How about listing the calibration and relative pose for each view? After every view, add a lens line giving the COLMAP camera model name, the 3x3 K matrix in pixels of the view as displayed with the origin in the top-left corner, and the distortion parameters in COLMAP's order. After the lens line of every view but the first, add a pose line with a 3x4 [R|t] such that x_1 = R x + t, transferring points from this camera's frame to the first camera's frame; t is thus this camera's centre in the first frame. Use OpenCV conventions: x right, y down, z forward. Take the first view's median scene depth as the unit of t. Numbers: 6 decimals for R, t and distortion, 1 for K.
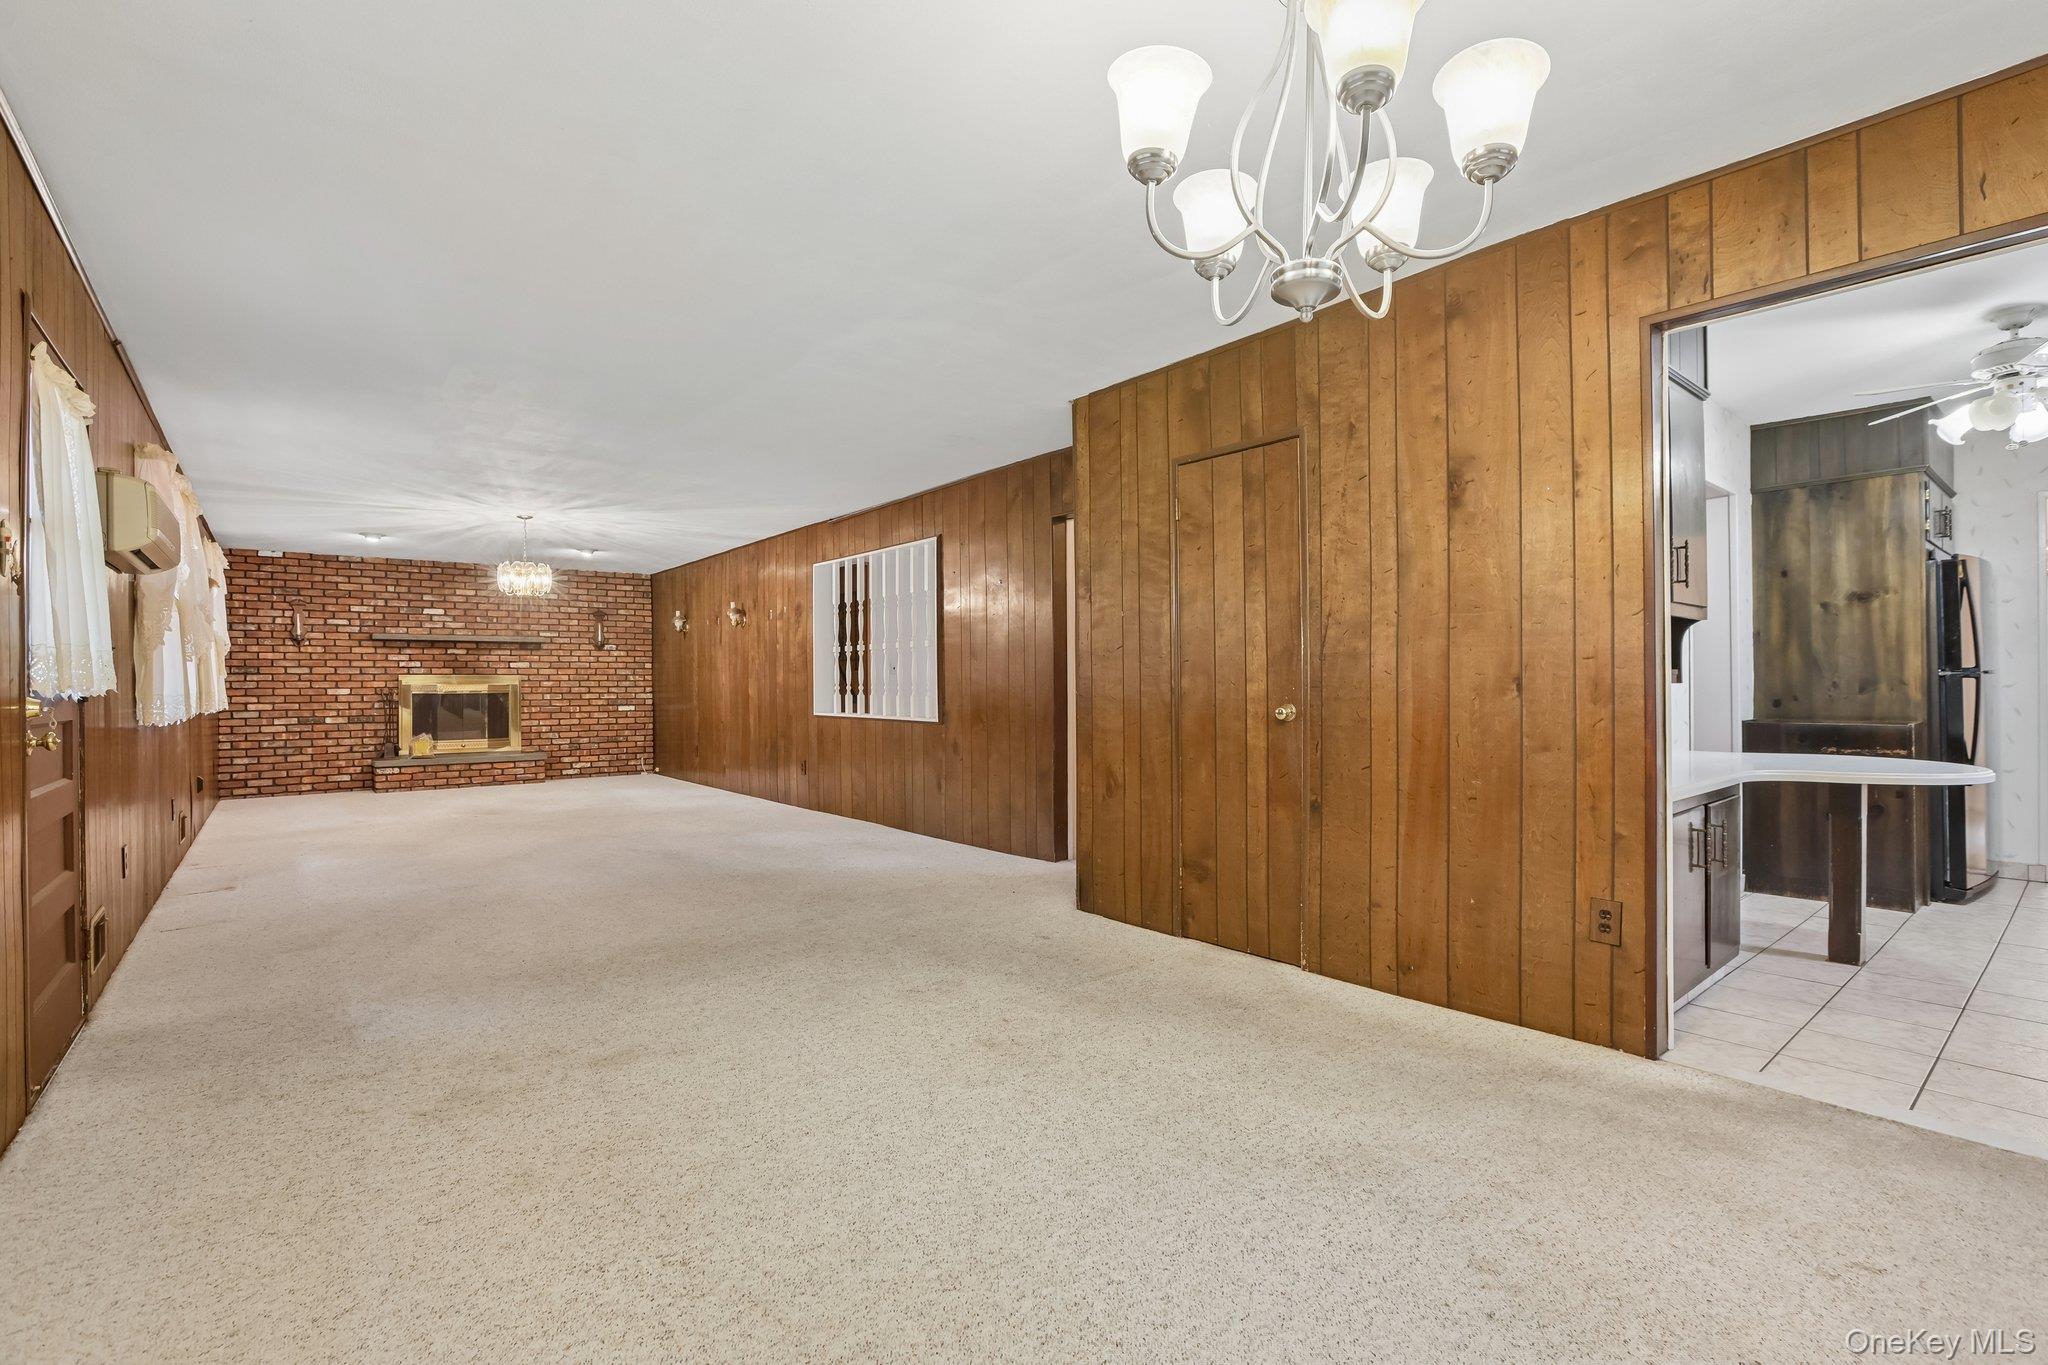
lens RADIAL K [[922.3, 0, 1017.9], [0, 922.3, 689.0], [0, 0, 1]] dist [-0.041720, 0.010013]
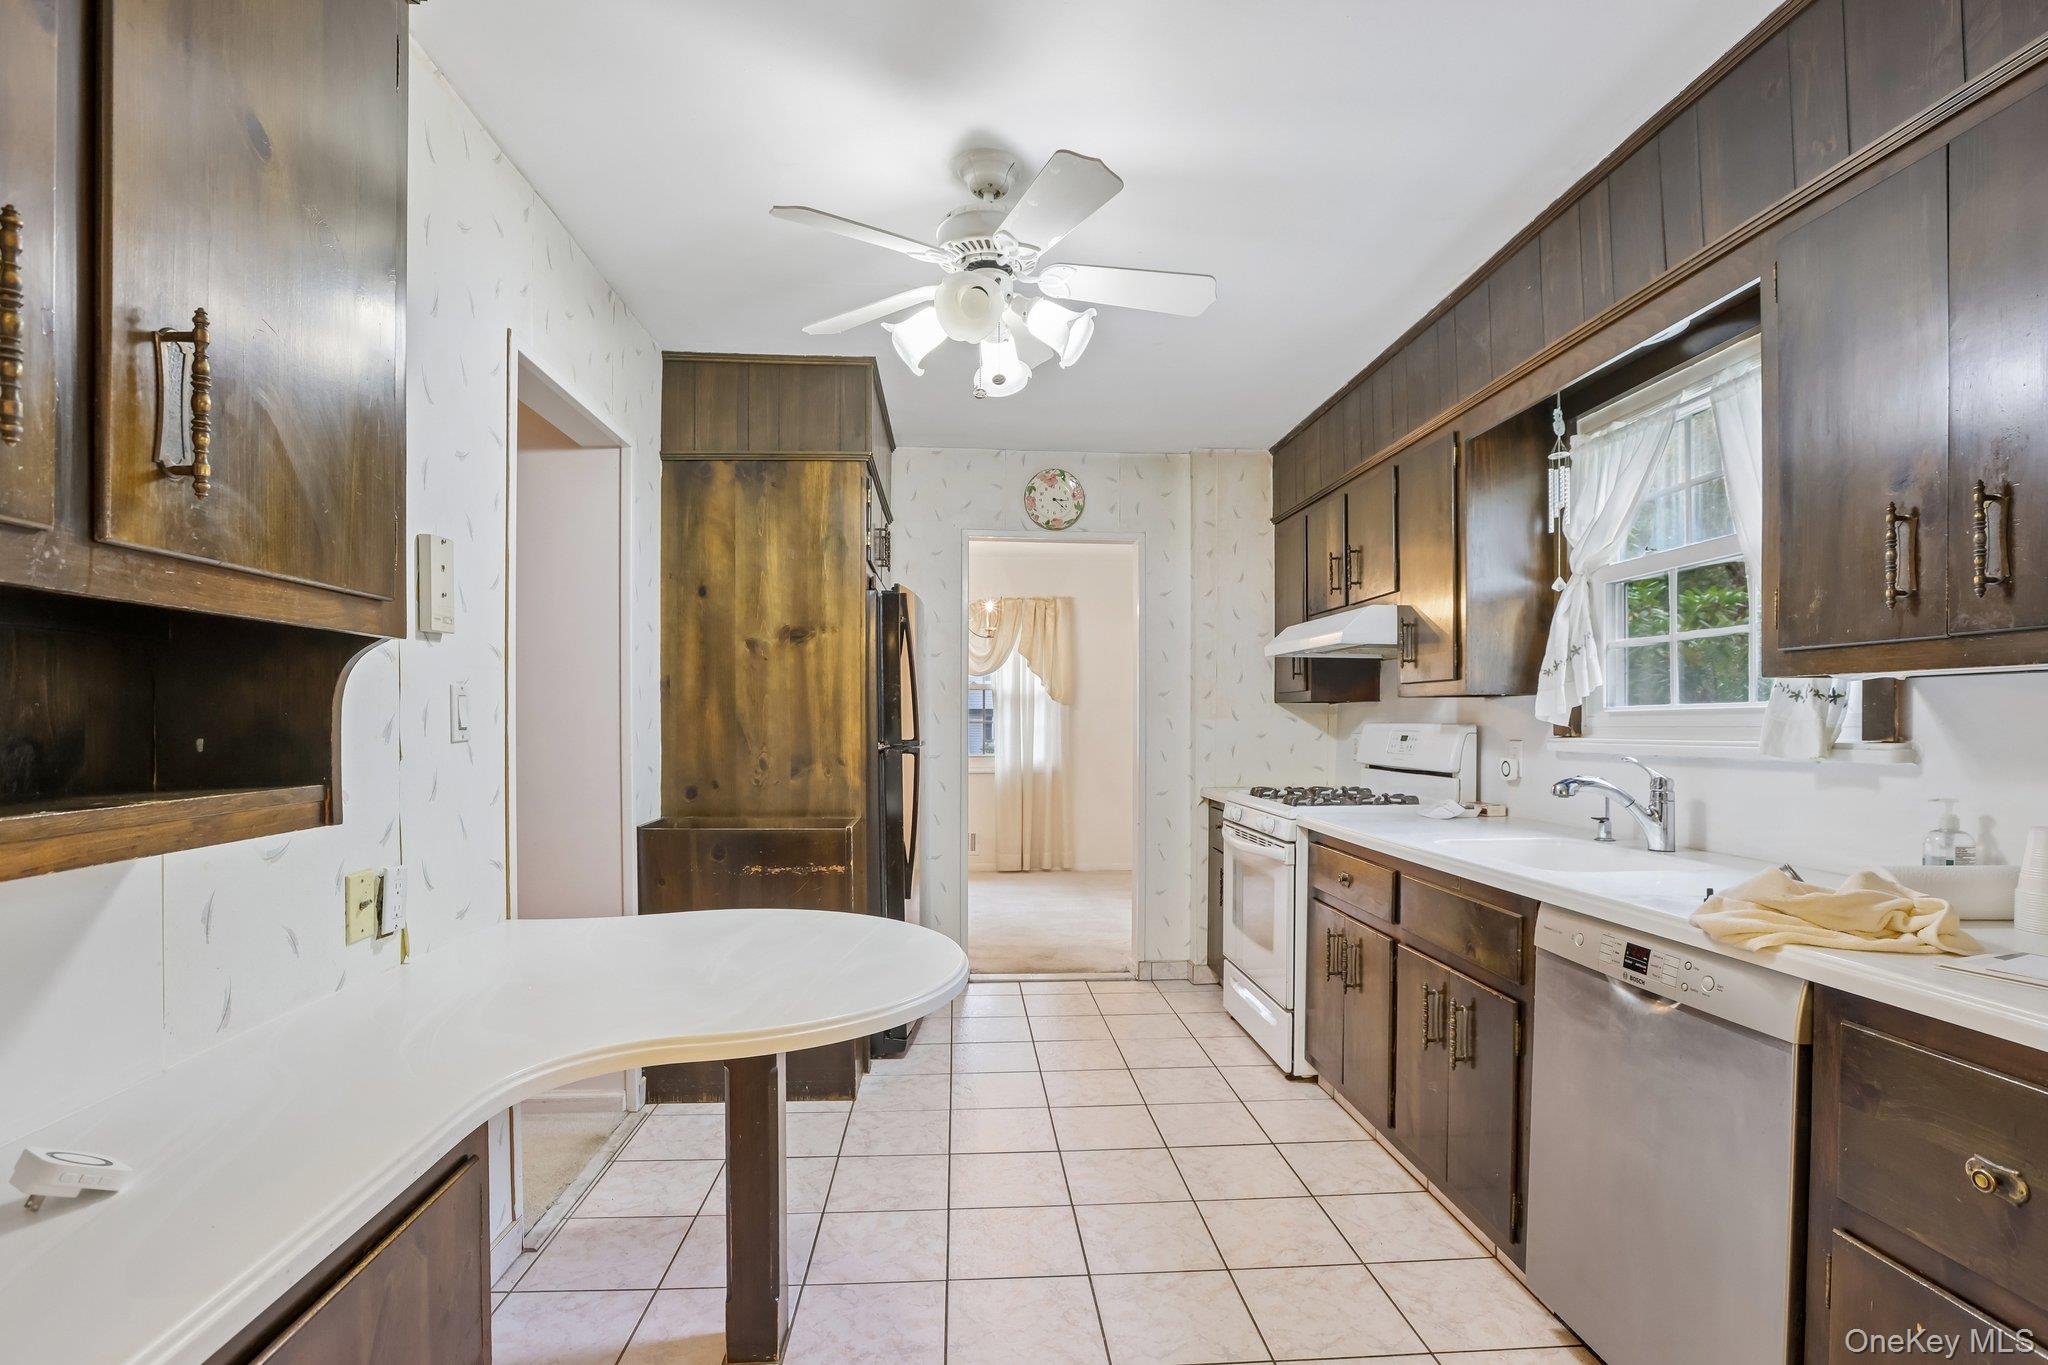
lens RADIAL K [[944.0, 0, 1022.8], [0, 944.0, 688.4], [0, 0, 1]] dist [-0.058634, 0.019025]
pose [[0.564860, 0.031986, 0.824566, 0.456003], [0.001909, 0.999195, -0.040067, -0.033331], [-0.825184, 0.024207, 0.564344, 0.459041]]
